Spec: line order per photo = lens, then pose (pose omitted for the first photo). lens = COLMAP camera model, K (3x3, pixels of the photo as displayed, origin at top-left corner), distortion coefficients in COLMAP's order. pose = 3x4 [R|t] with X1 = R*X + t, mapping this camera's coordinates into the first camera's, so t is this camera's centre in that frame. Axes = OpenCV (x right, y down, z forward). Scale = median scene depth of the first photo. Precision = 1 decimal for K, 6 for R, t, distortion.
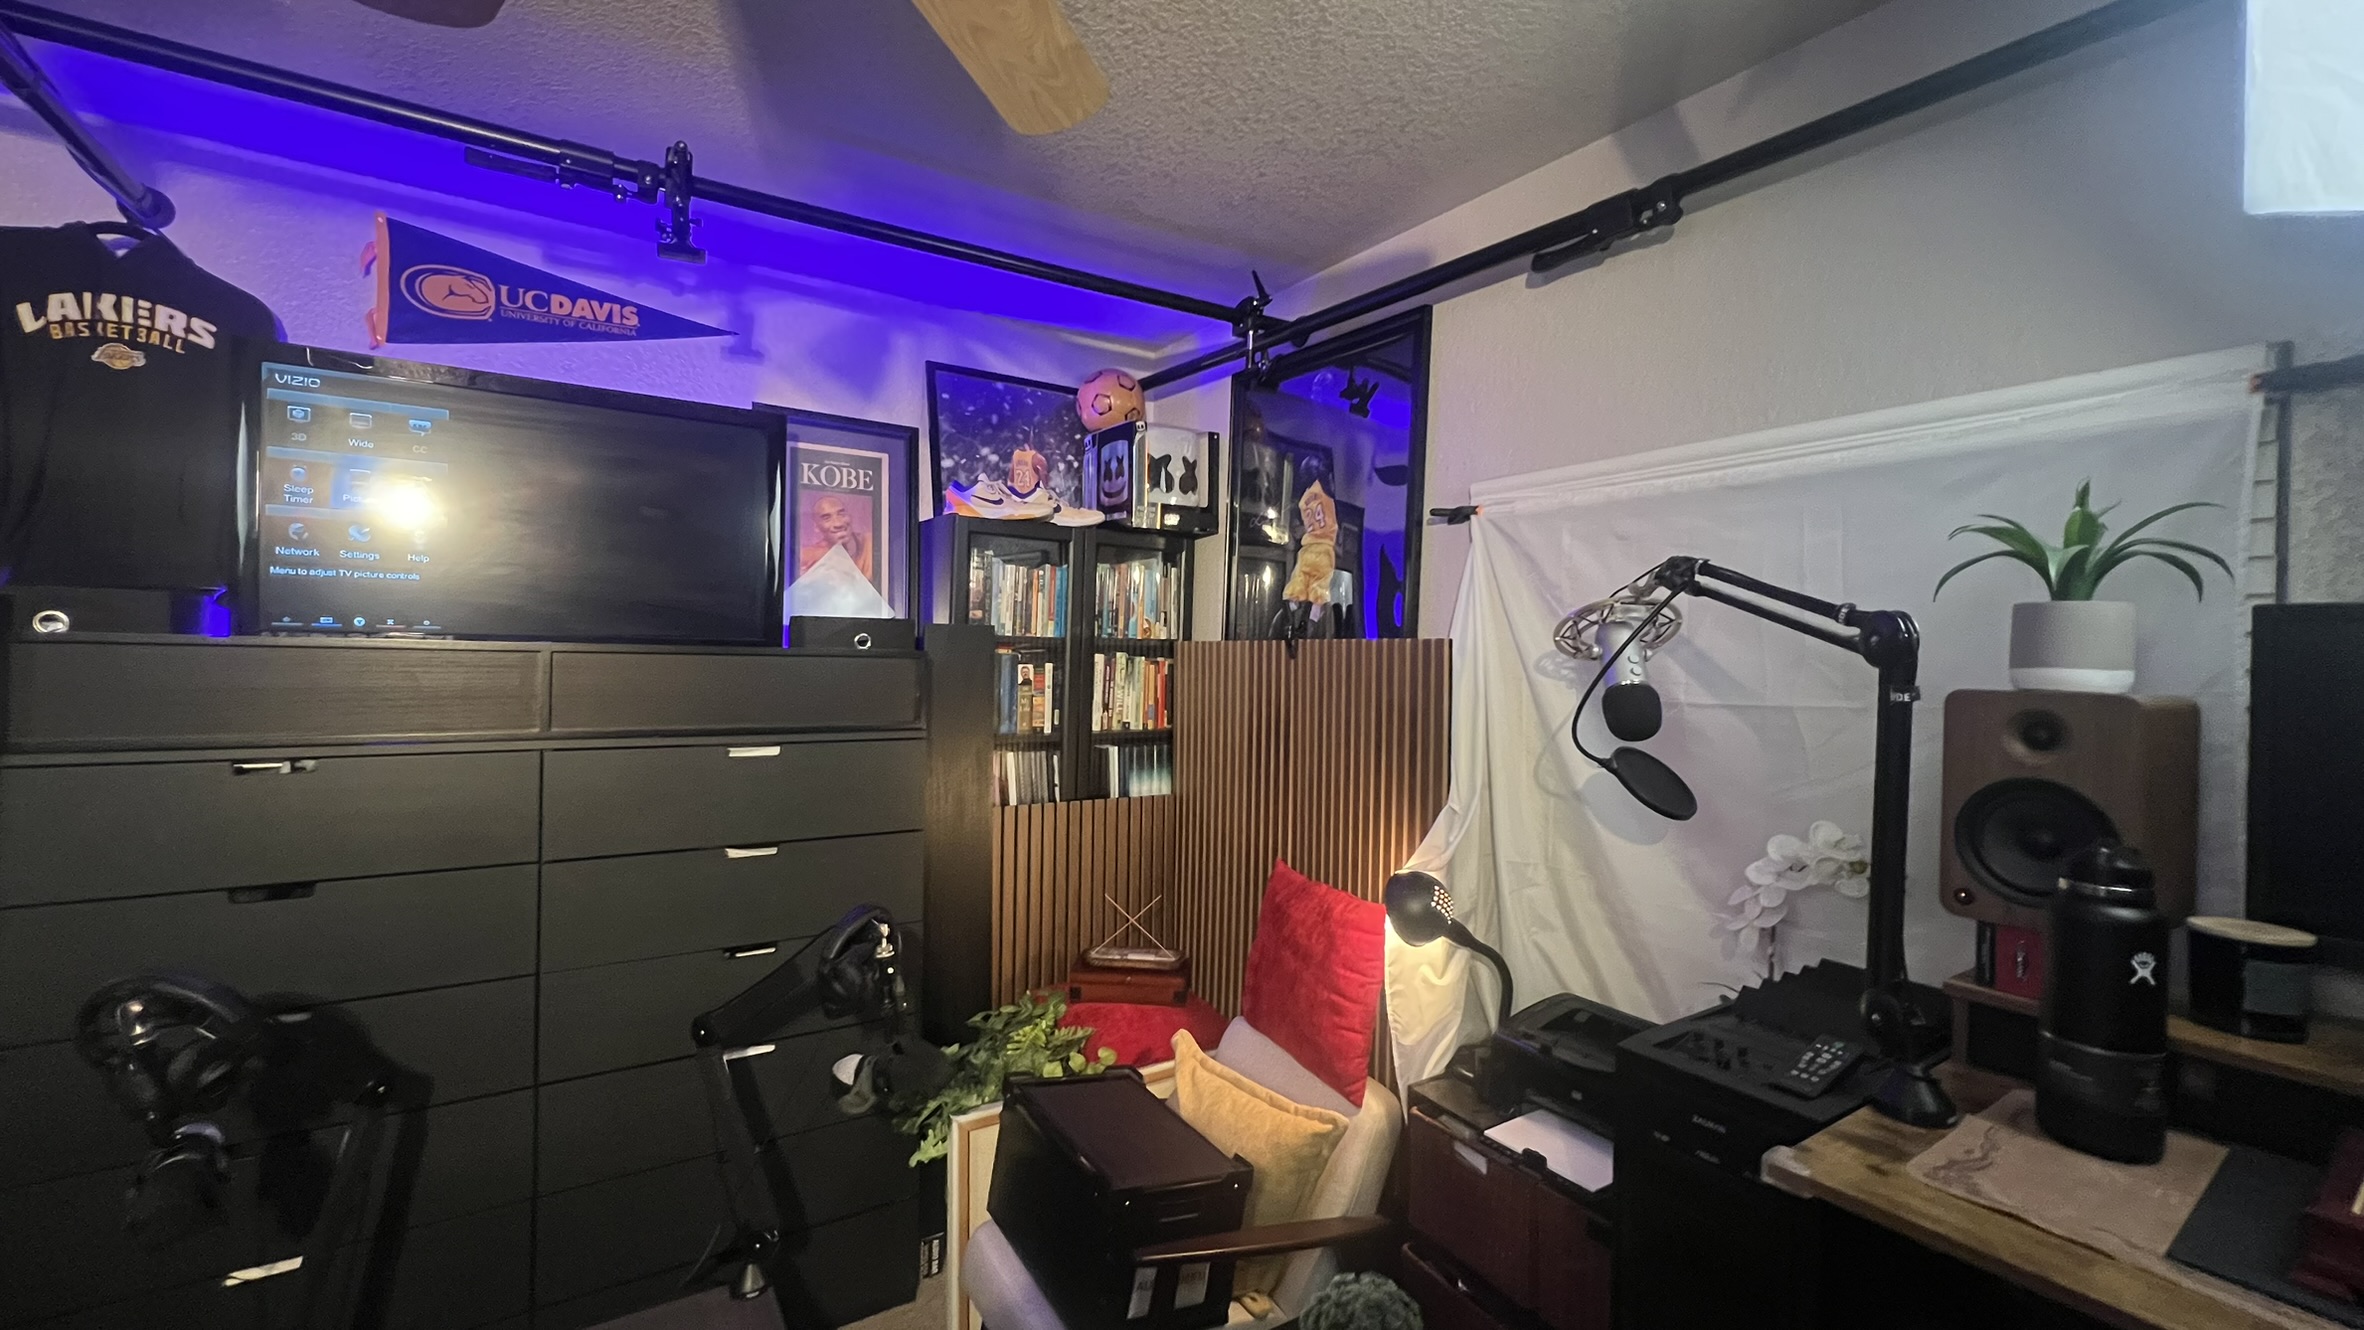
lens RADIAL K [[950.6, 0, 1172.7], [0, 950.6, 655.7], [0, 0, 1]] dist [-0.001344, 0.000135]
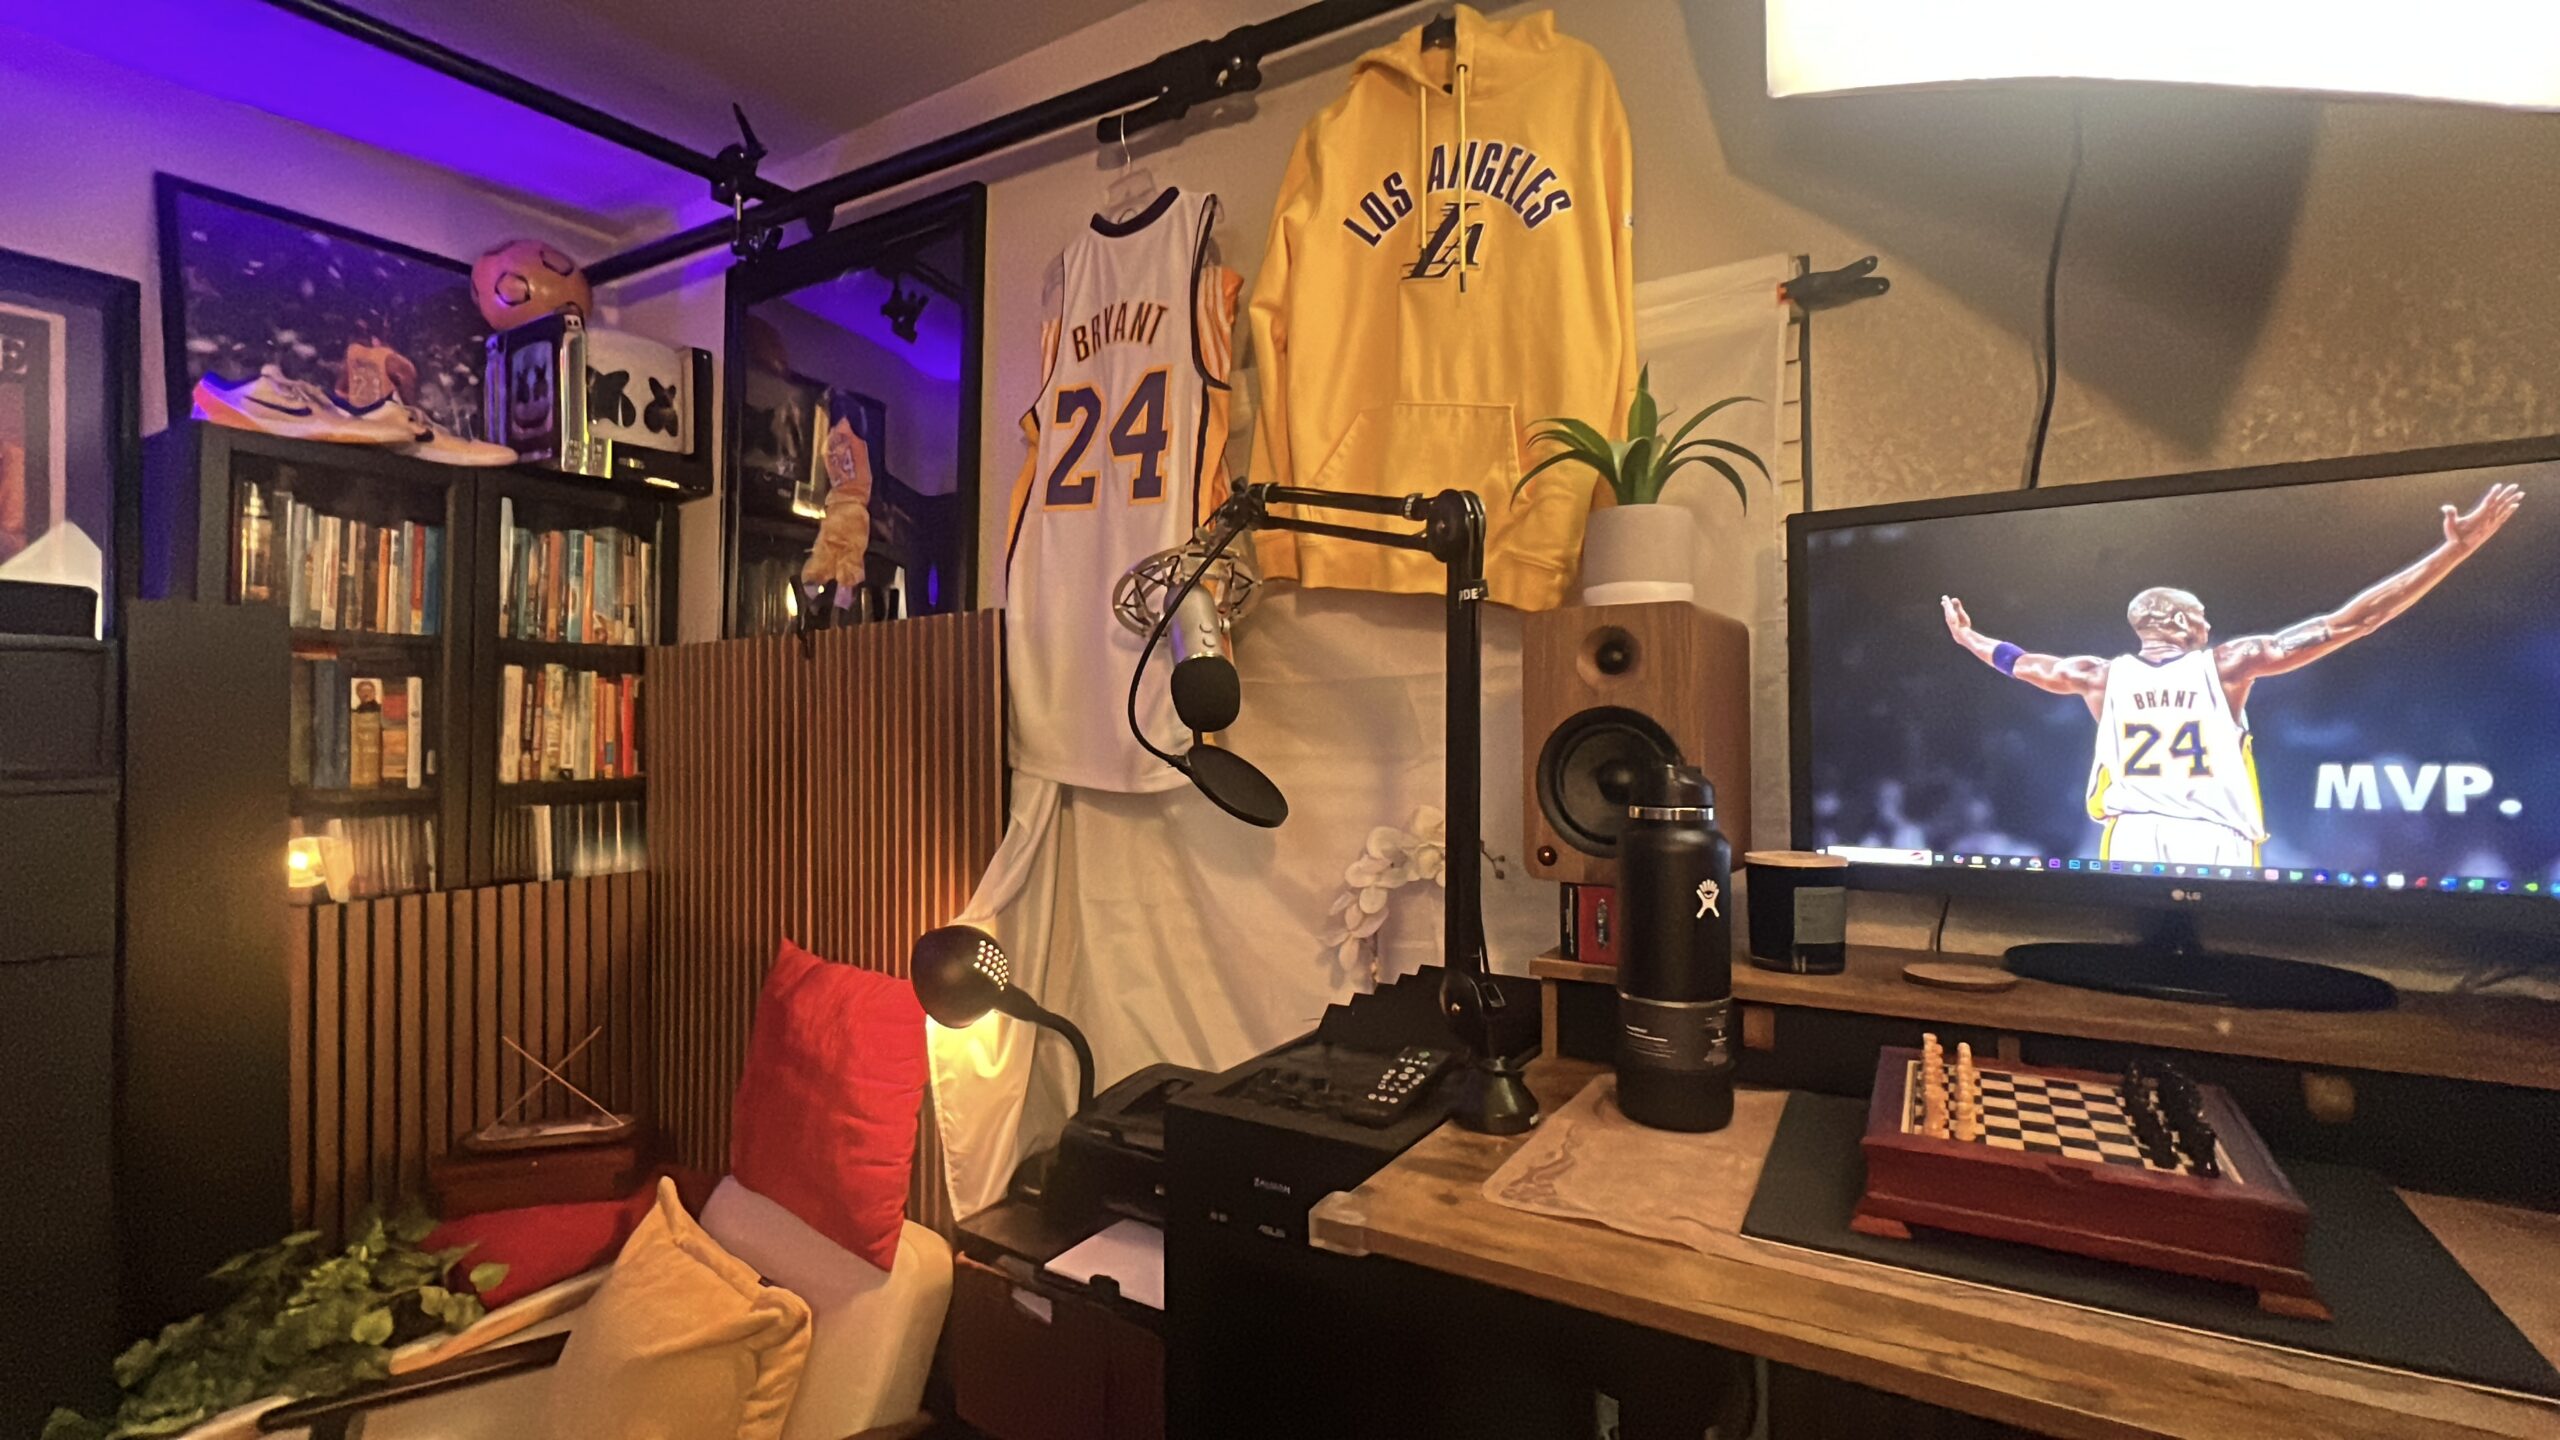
lens RADIAL K [[1128.6, 0, 1267.6], [0, 1128.6, 708.6], [0, 0, 1]] dist [-0.000654, 0.000431]
pose [[0.911670, -0.017516, 0.410549, 0.084568], [0.024319, 0.999640, -0.011353, 0.054053], [-0.410202, 0.020335, 0.911768, 0.080051]]
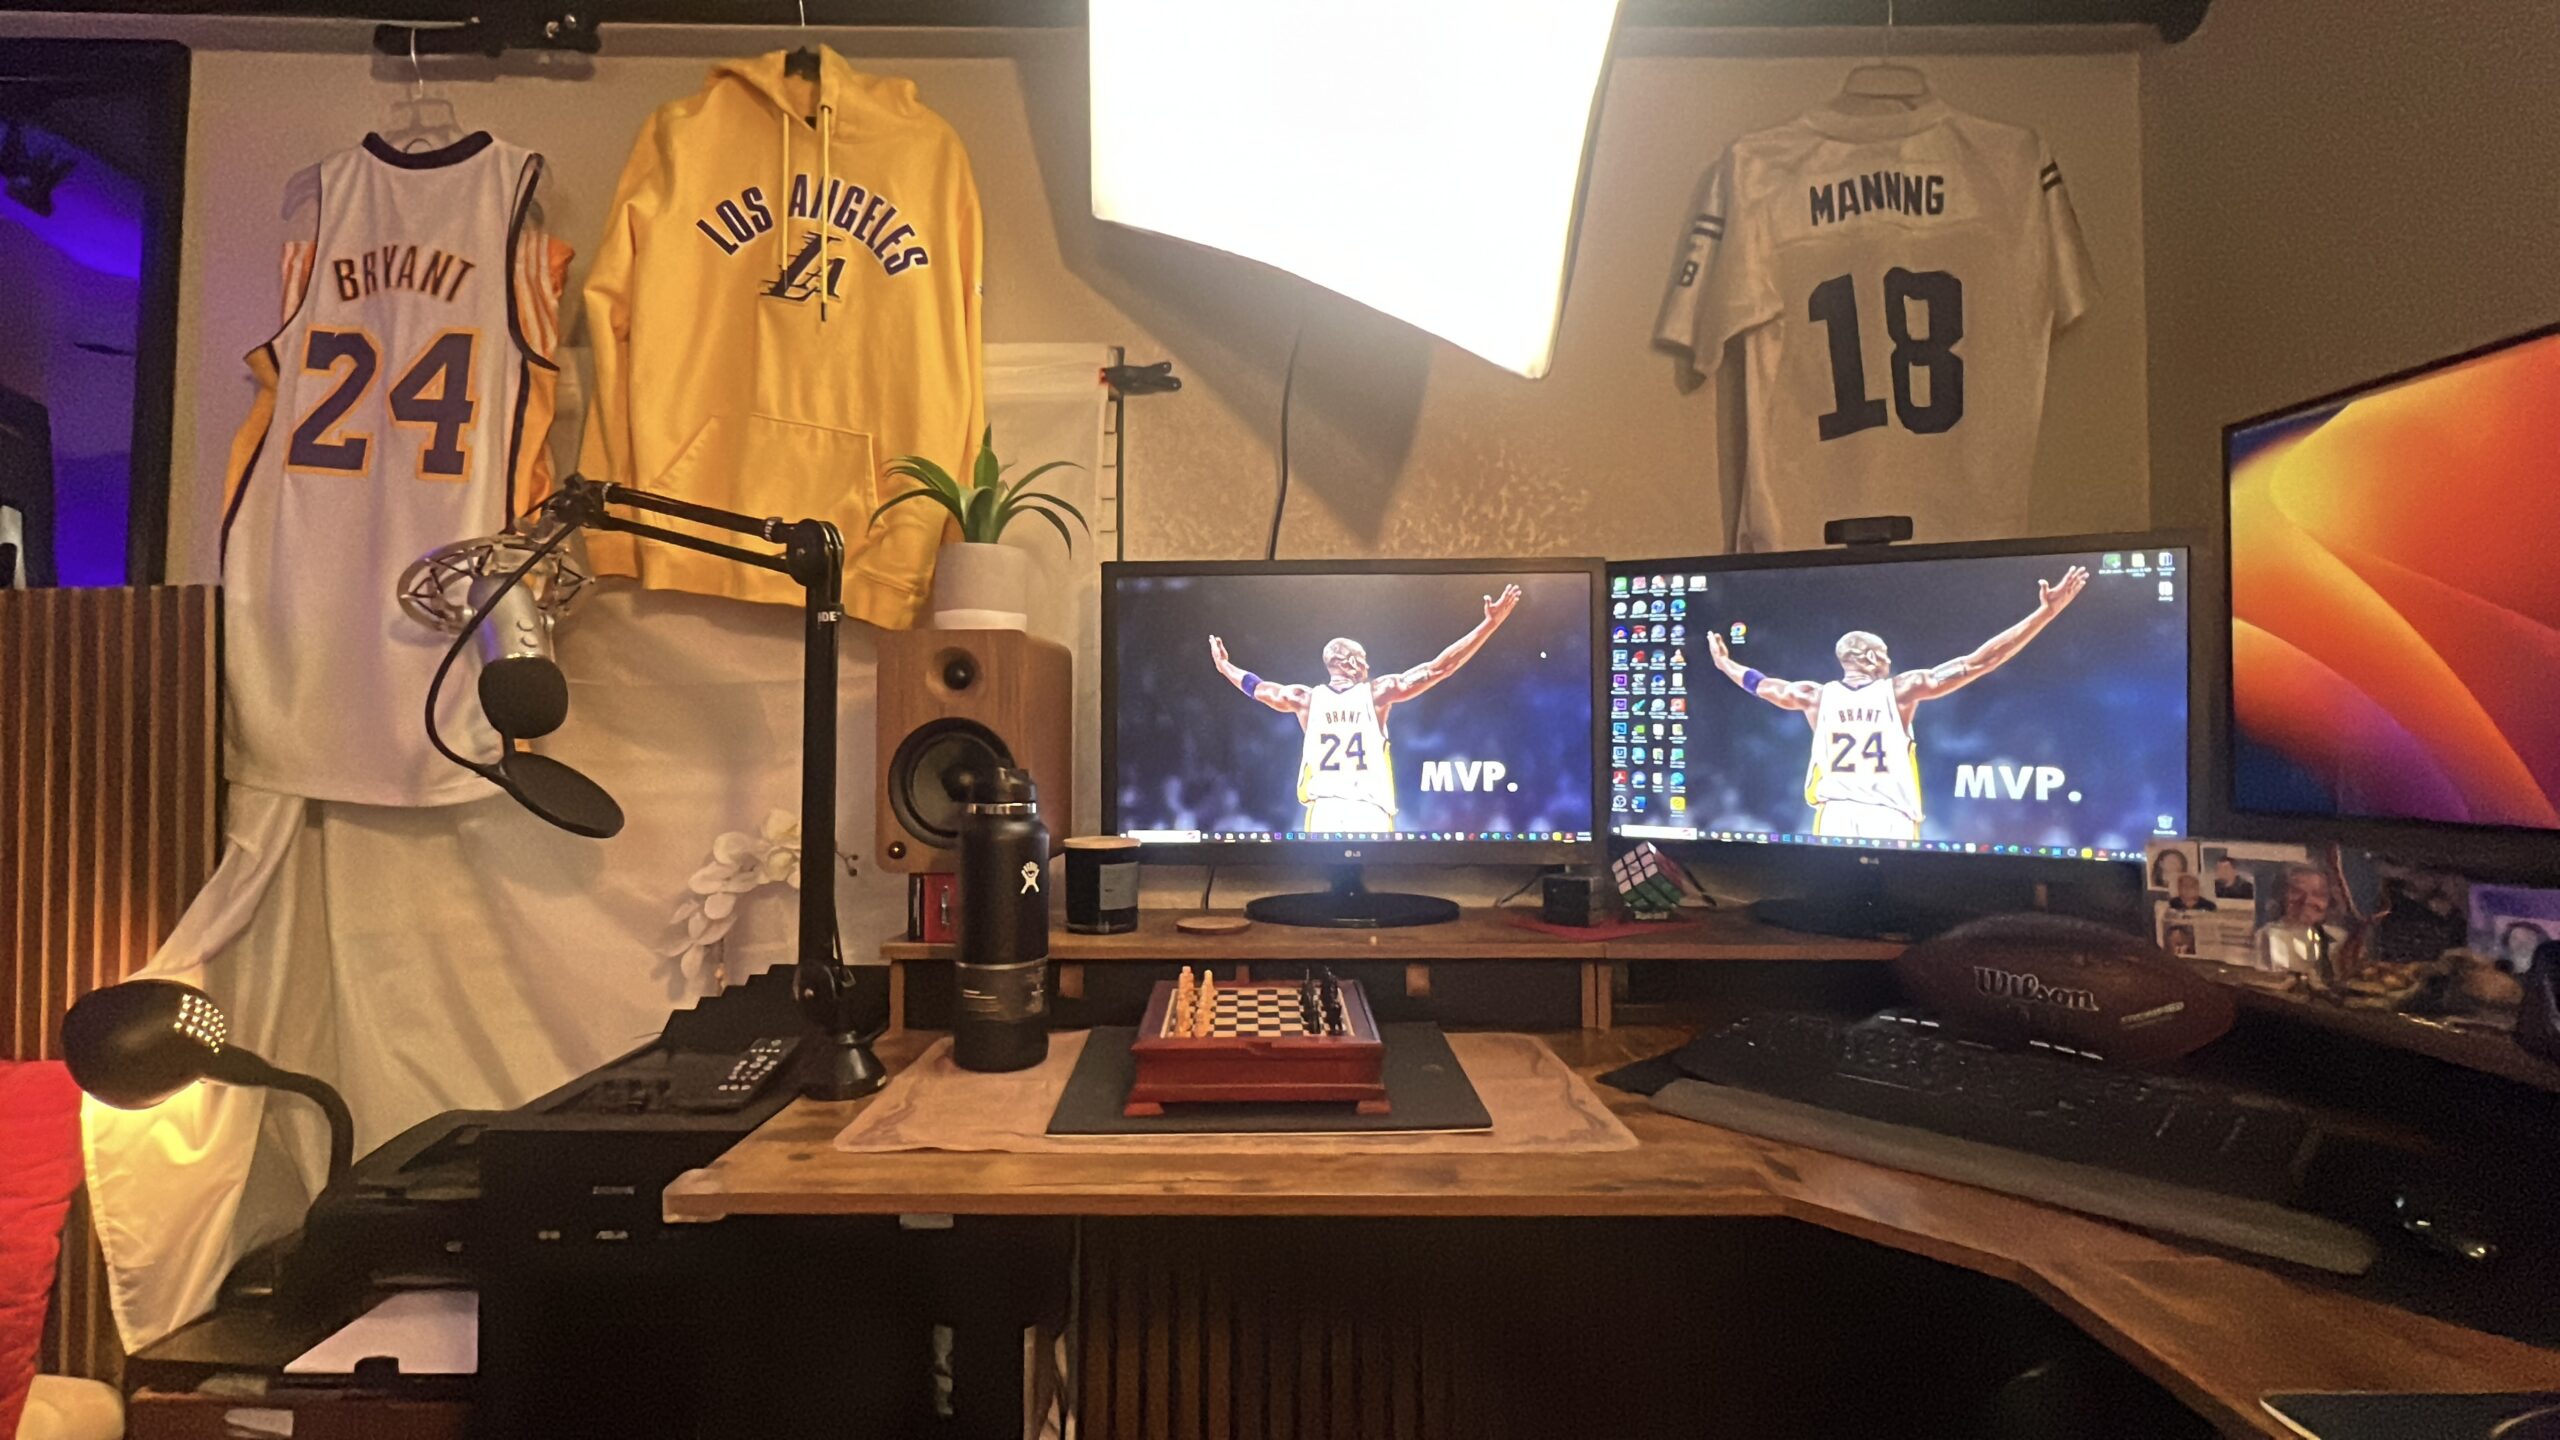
lens RADIAL K [[1128.6, 0, 1267.6], [0, 1128.6, 708.6], [0, 0, 1]] dist [-0.000654, 0.000431]
pose [[0.558559, -0.006592, 0.829438, 0.048862], [0.013444, 0.999909, -0.001106, 0.050225], [-0.829356, 0.011769, 0.558597, 0.031697]]
